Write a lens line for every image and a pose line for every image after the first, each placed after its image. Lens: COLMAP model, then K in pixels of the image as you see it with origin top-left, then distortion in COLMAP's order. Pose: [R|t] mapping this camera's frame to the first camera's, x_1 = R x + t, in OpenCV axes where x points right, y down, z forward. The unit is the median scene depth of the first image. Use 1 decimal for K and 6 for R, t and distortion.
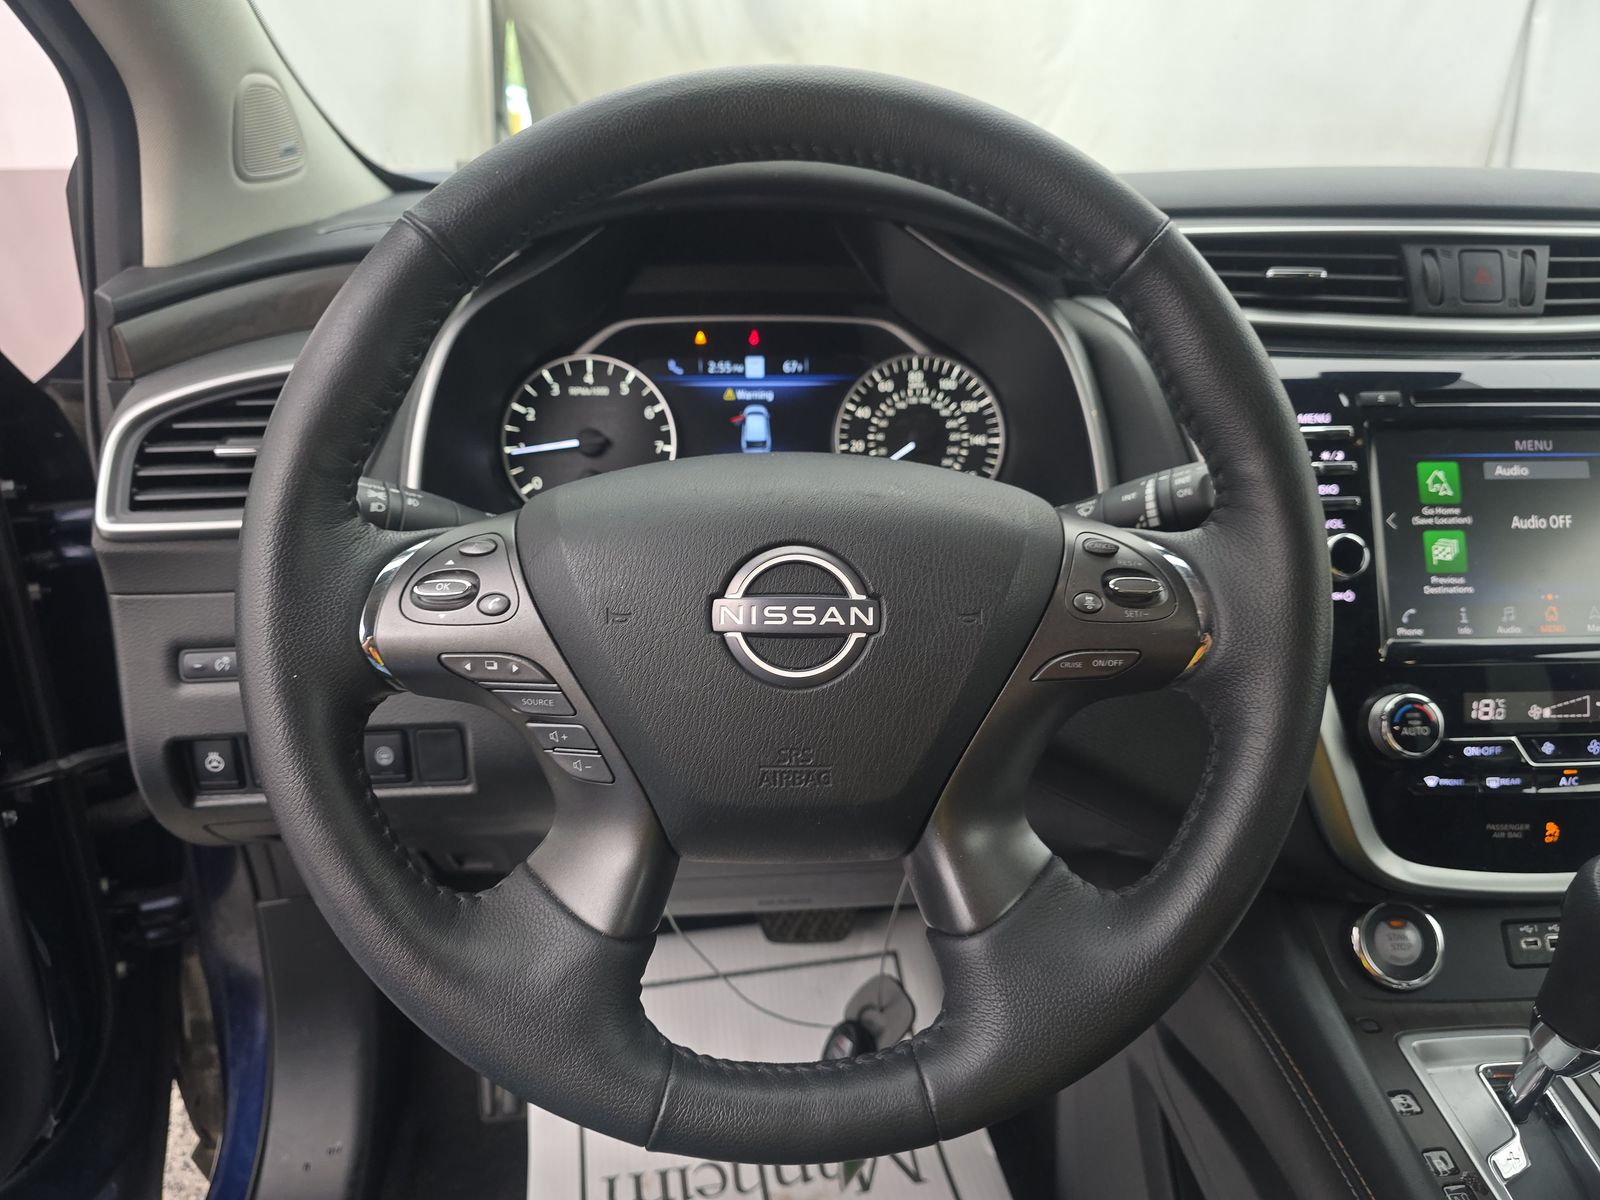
lens RADIAL K [[1108.0, 0, 800.0], [0, 1108.0, 600.0], [0, 0, 1]] dist [0.028628, -0.033655]
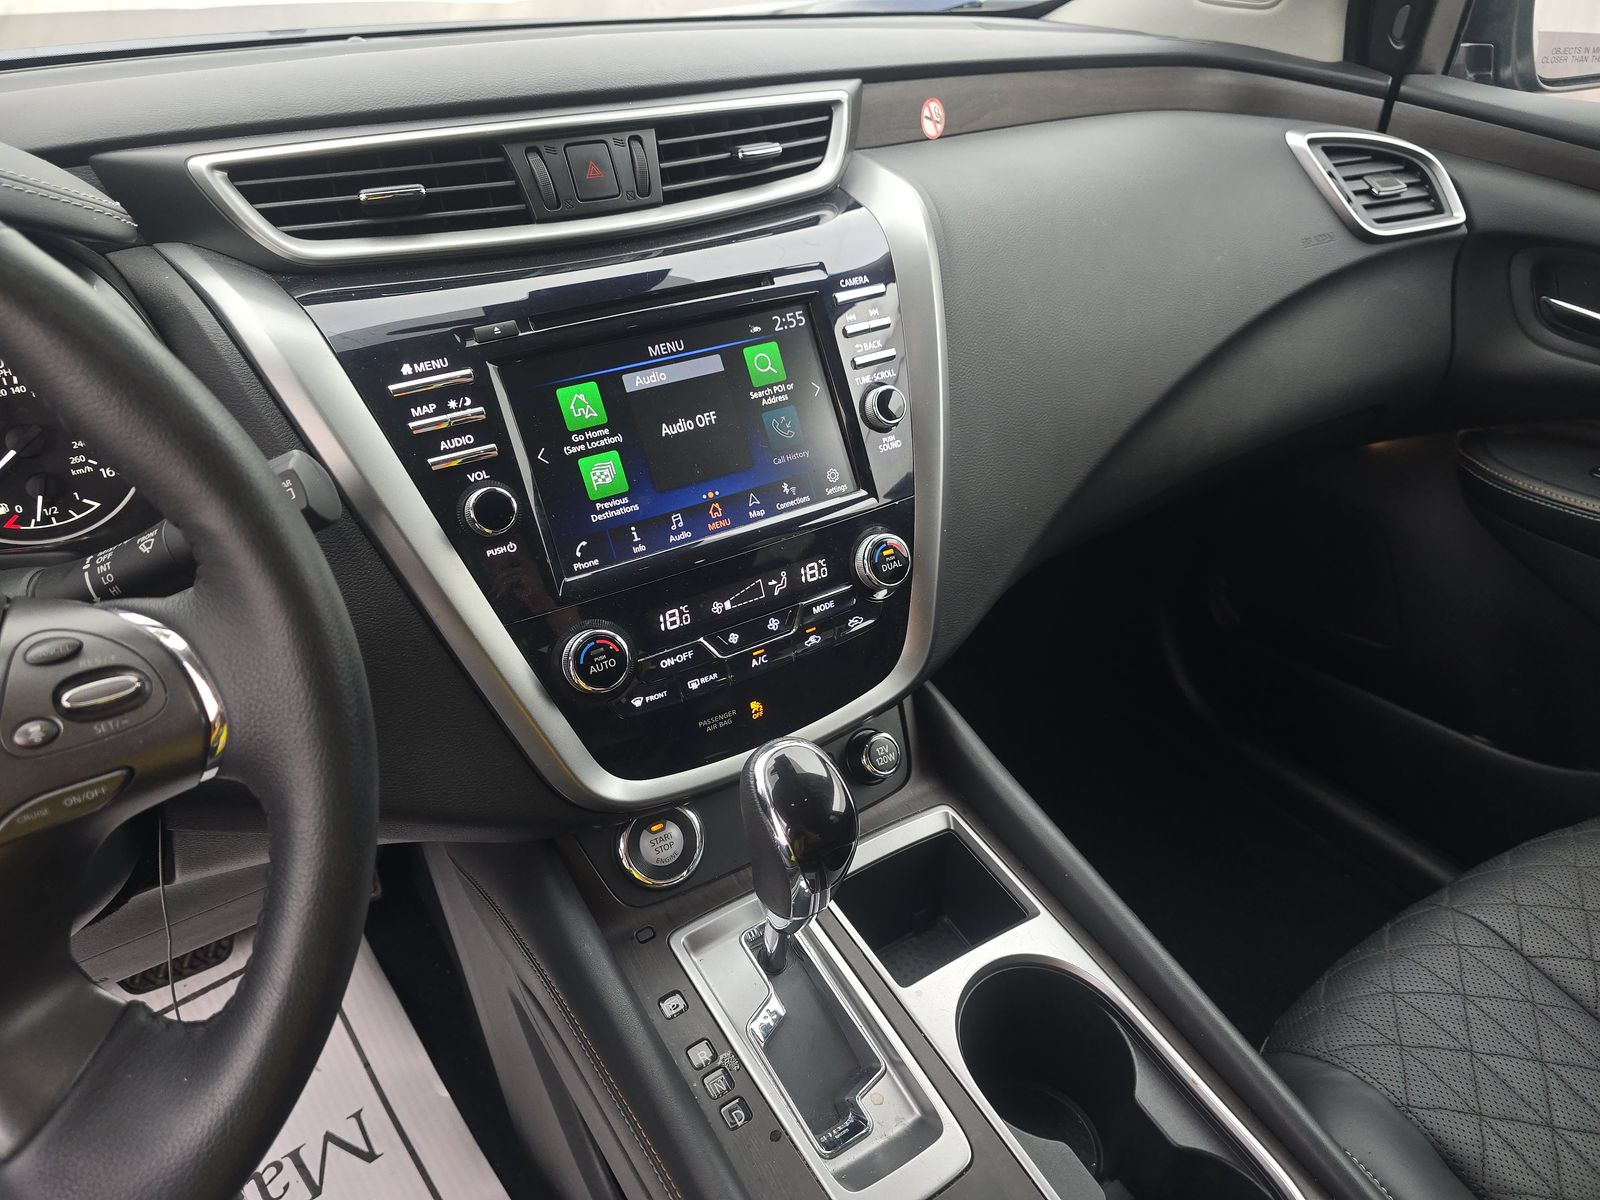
lens RADIAL K [[1074.8, 0, 800.0], [0, 1074.8, 600.0], [0, 0, 1]] dist [0.100553, -0.181872]
pose [[0.879449, -0.274511, 0.388862, 0.327457], [0.212591, 0.957464, 0.195111, -0.087445], [-0.425882, -0.088922, 0.900399, 0.046808]]
